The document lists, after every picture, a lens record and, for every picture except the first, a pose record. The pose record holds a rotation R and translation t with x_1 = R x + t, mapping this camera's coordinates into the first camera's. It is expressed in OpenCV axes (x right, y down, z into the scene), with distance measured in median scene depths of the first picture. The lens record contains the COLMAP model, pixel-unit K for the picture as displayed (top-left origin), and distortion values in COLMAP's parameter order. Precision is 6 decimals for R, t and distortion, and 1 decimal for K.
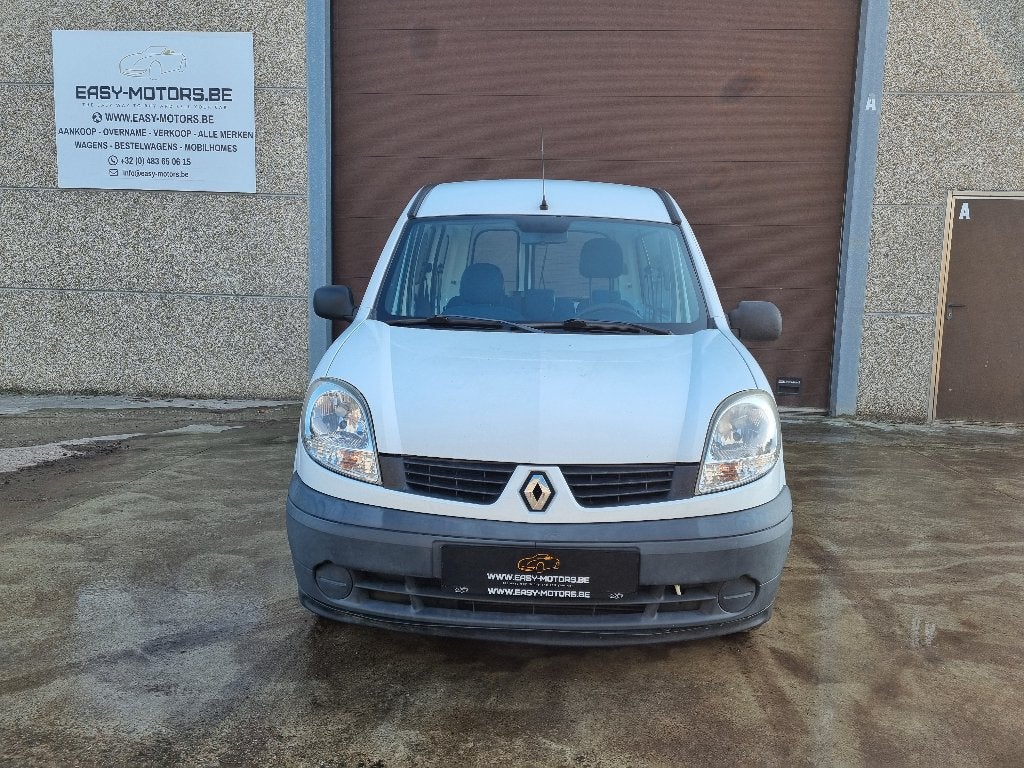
lens RADIAL K [[745.3, 0, 512.0], [0, 745.3, 384.0], [0, 0, 1]] dist [0.060023, 0.000066]
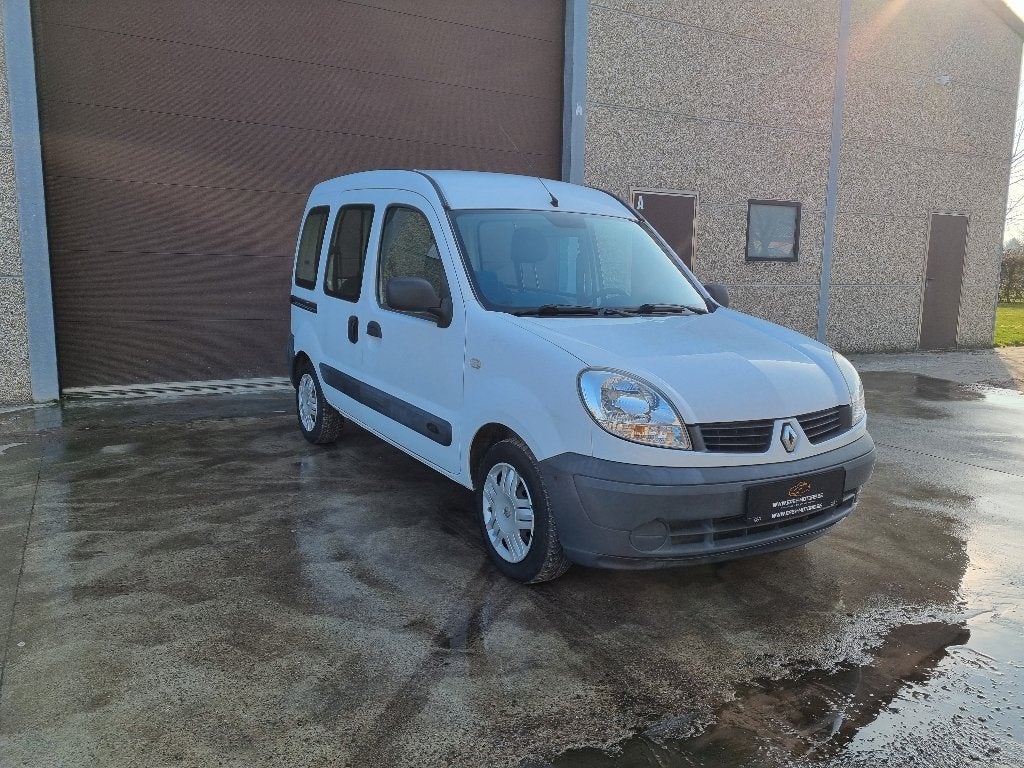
lens RADIAL K [[745.3, 0, 512.0], [0, 745.3, 384.0], [0, 0, 1]] dist [0.060023, 0.000066]
pose [[0.841416, -0.094483, 0.532064, -1.091684], [0.068232, 0.995292, 0.068839, -0.079197], [-0.536063, -0.021619, 0.843901, 0.124751]]
